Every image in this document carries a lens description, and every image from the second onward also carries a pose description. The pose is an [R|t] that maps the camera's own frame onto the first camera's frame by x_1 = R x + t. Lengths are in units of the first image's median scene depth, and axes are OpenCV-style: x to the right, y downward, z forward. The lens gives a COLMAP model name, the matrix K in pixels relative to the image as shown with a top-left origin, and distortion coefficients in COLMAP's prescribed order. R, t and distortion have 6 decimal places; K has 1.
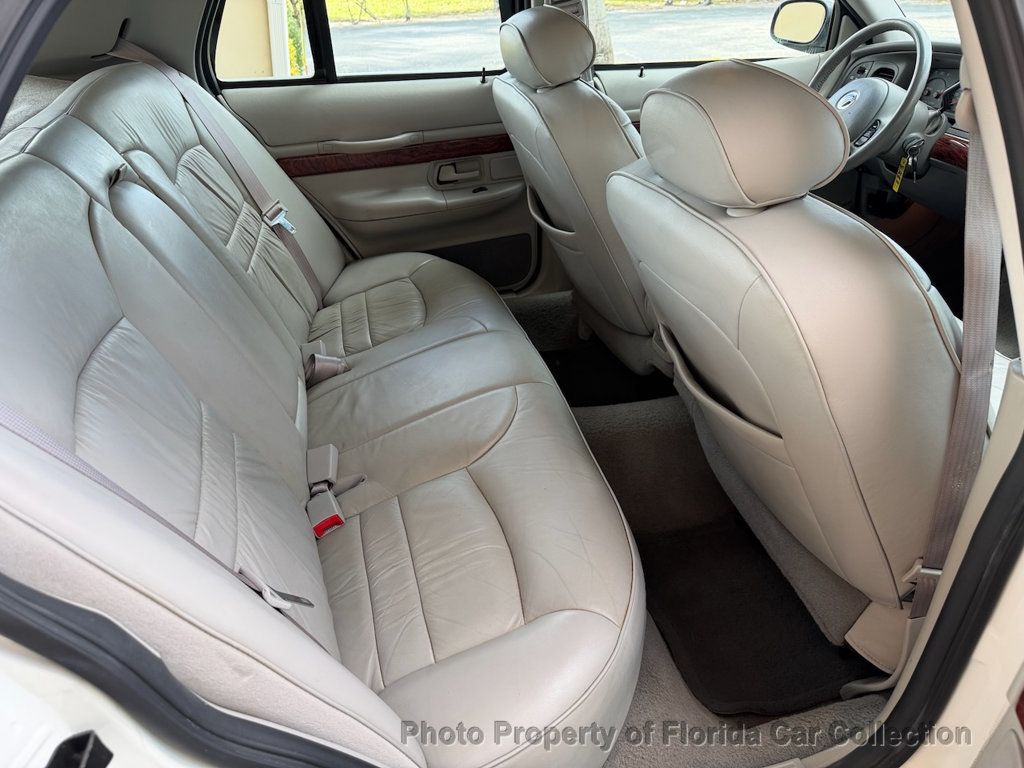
lens RADIAL K [[724.9, 0, 521.1], [0, 724.9, 381.9], [0, 0, 1]] dist [0.039825, -0.054419]
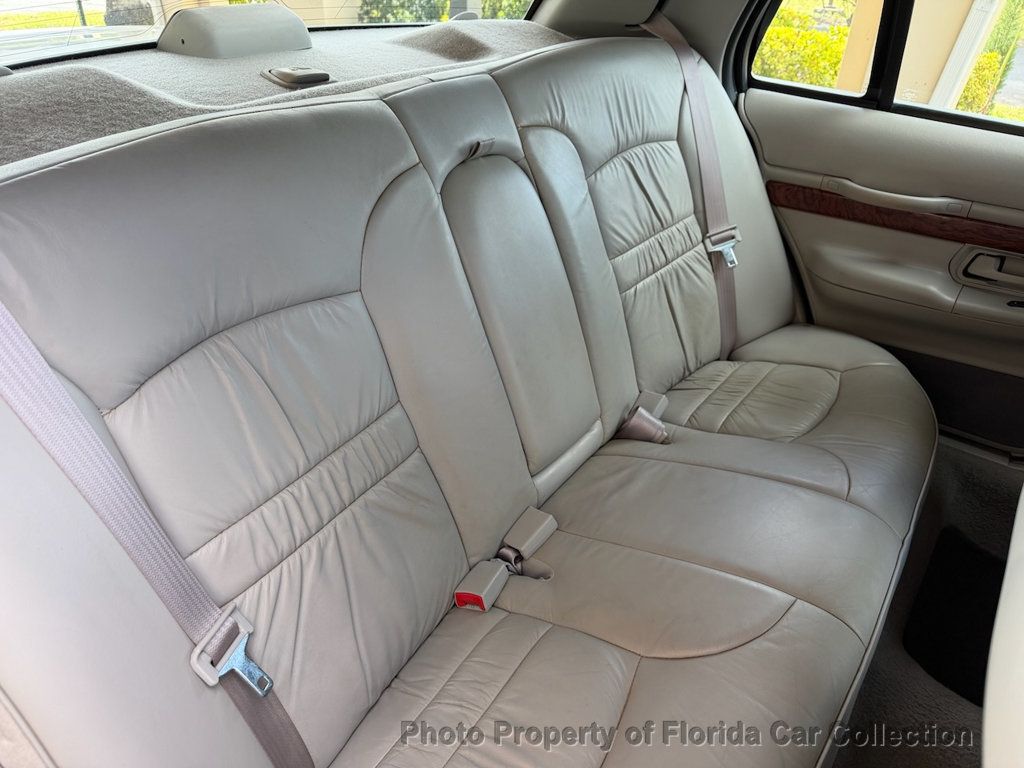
lens RADIAL K [[724.9, 0, 514.0], [0, 724.9, 389.8], [0, 0, 1]] dist [0.039825, -0.054419]
pose [[0.639311, 0.462388, -0.614393, 0.110296], [-0.450020, 0.872867, 0.188642, -0.125559], [0.623509, 0.155889, 0.766117, 0.217622]]
